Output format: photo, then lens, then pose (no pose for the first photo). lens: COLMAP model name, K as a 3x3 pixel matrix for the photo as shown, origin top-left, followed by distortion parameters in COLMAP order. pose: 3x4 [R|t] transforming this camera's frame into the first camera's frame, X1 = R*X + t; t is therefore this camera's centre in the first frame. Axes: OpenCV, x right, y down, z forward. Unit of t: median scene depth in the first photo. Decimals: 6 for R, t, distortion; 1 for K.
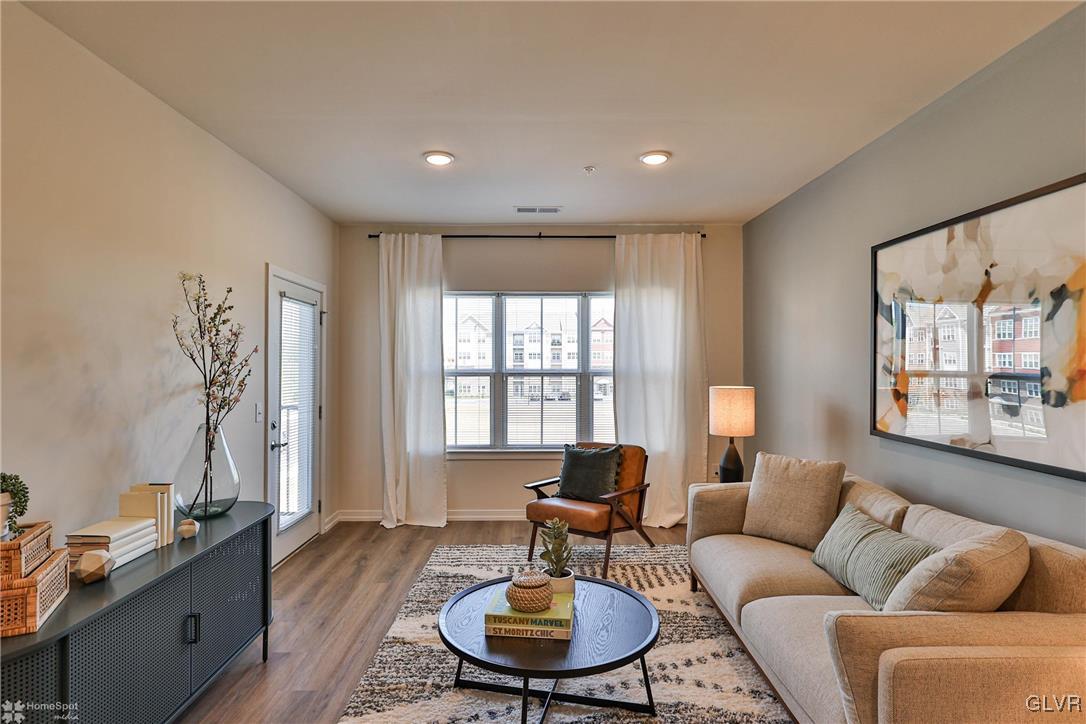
lens RADIAL K [[551.7, 0, 536.9], [0, 551.7, 362.4], [0, 0, 1]] dist [-0.004903, 0.002849]
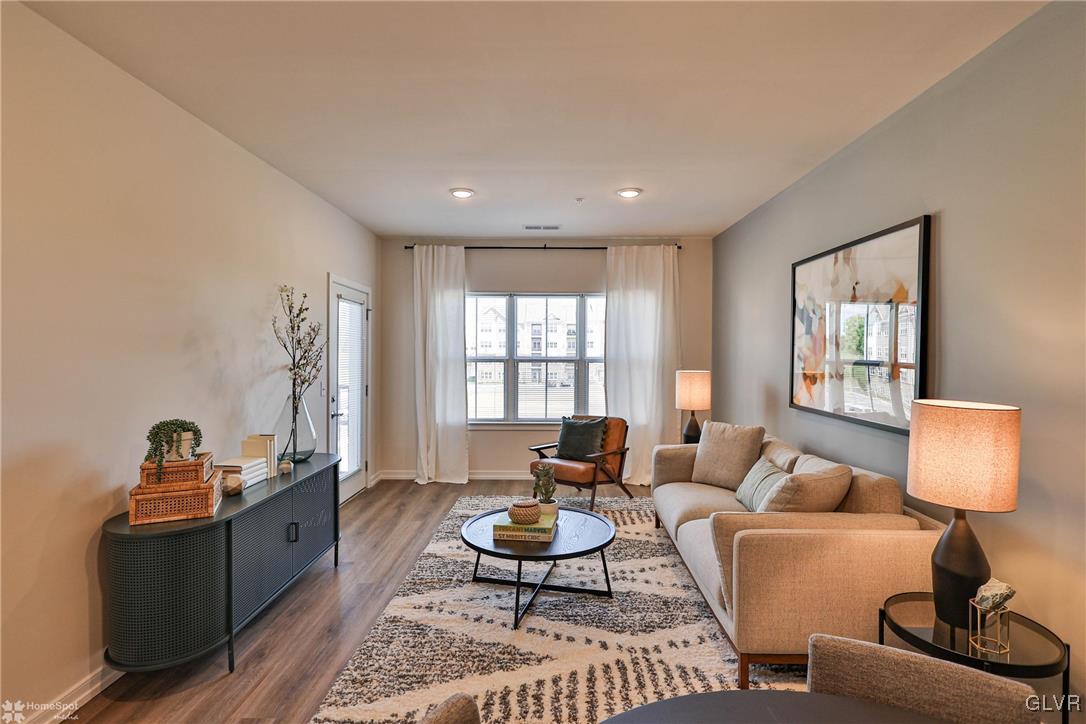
lens RADIAL K [[515.7, 0, 544.1], [0, 515.7, 360.2], [0, 0, 1]] dist [0.003091, 0.000220]
pose [[0.999817, 0.004636, -0.018556, 0.042885], [-0.004302, 0.999829, 0.018000, -0.000451], [0.018637, -0.017917, 0.999666, -0.236302]]
